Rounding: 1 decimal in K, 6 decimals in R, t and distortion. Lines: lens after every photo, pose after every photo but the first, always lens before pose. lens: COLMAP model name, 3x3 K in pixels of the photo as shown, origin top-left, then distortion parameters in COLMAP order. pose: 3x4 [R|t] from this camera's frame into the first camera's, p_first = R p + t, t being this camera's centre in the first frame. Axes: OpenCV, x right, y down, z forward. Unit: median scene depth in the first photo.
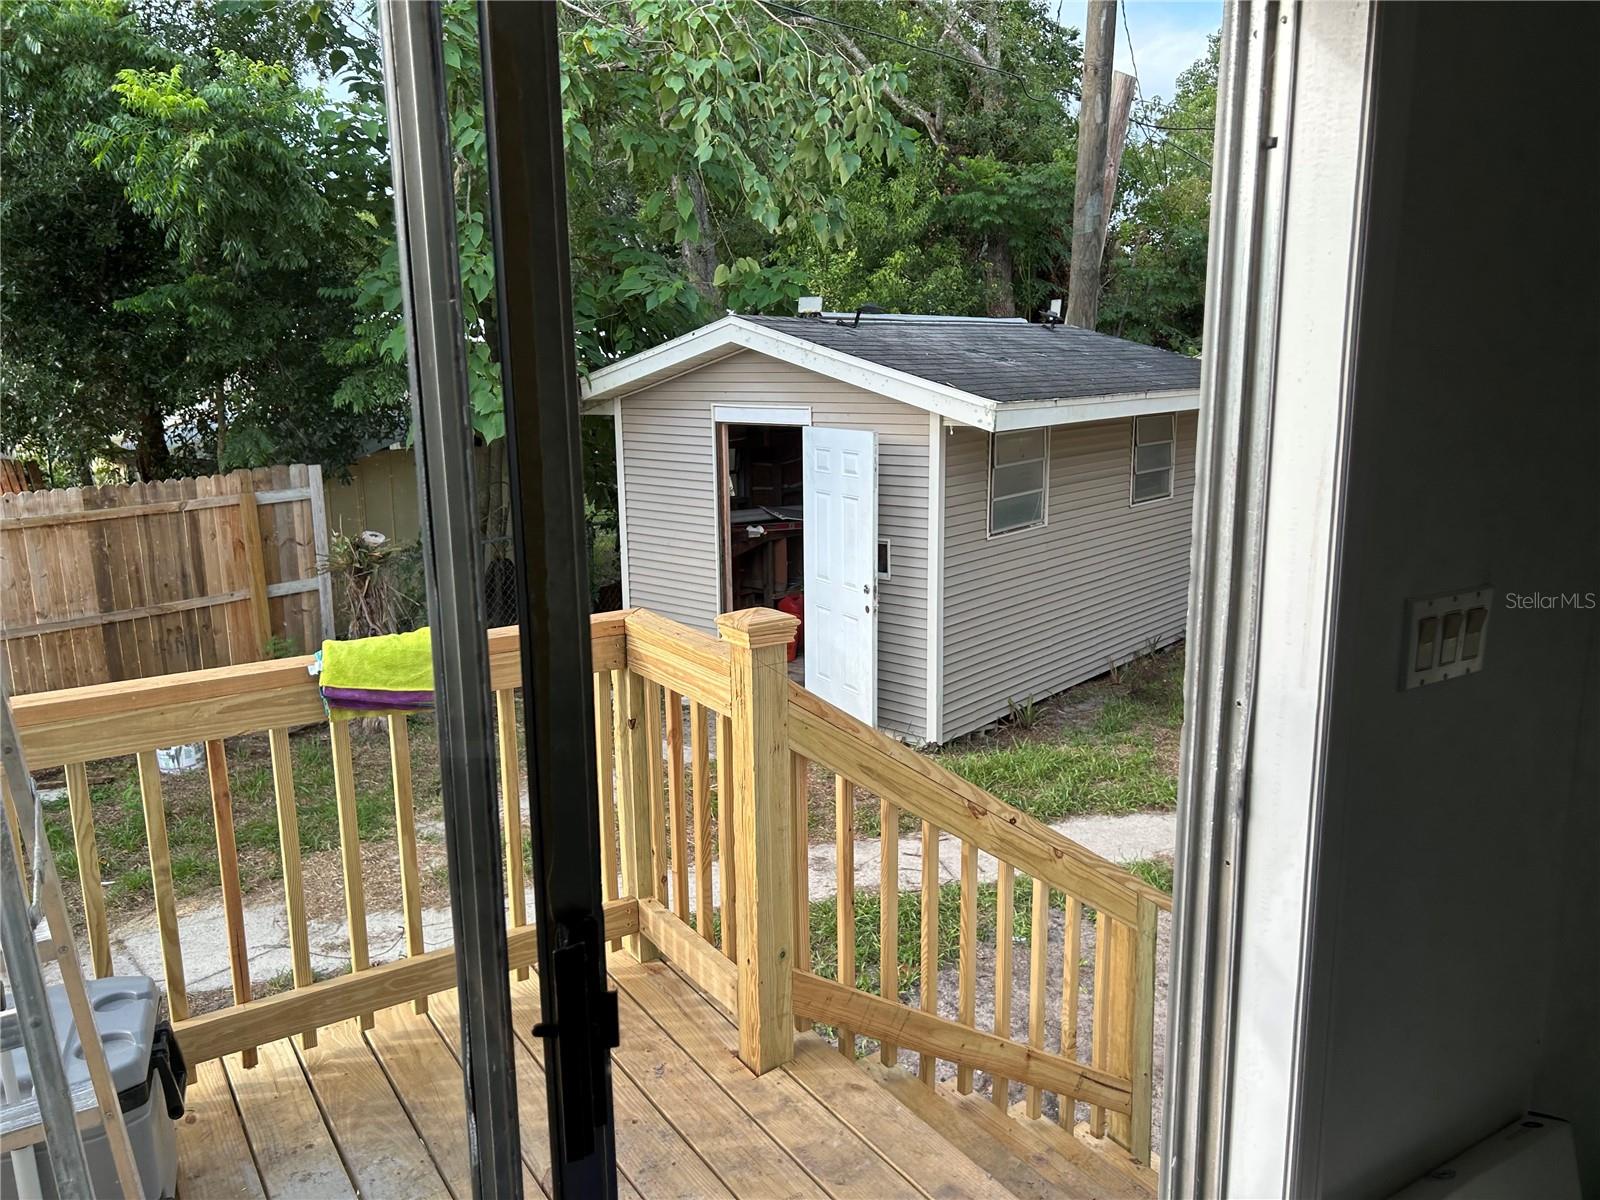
lens RADIAL K [[1209.3, 0, 805.5], [0, 1209.3, 612.8], [0, 0, 1]] dist [0.076657, -0.093740]
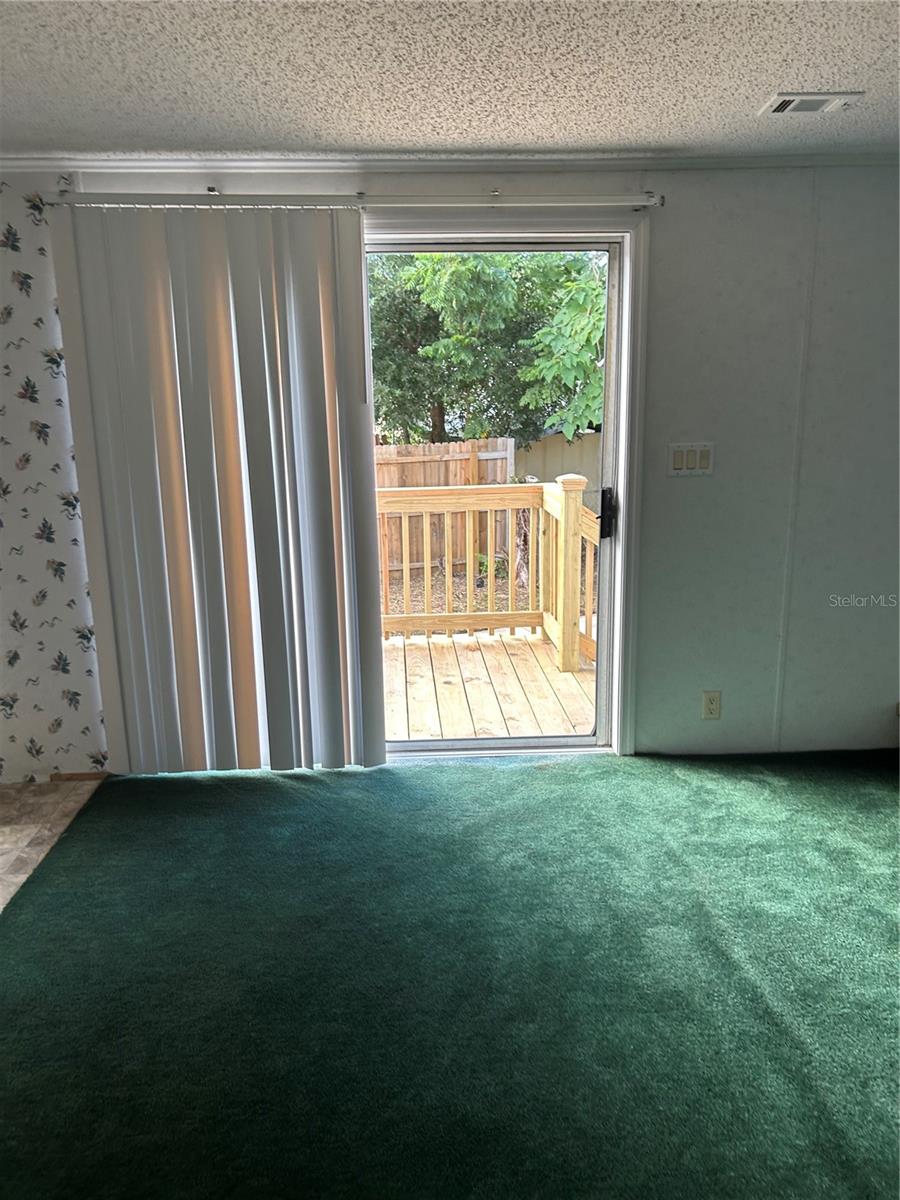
lens RADIAL K [[907.0, 0, 444.5], [0, 907.0, 598.6], [0, 0, 1]] dist [0.076657, -0.093740]
pose [[0.865908, 0.112050, -0.487492, 0.202621], [-0.098175, 0.993702, 0.054019, 0.052591], [0.490475, 0.001084, 0.871455, -0.220089]]
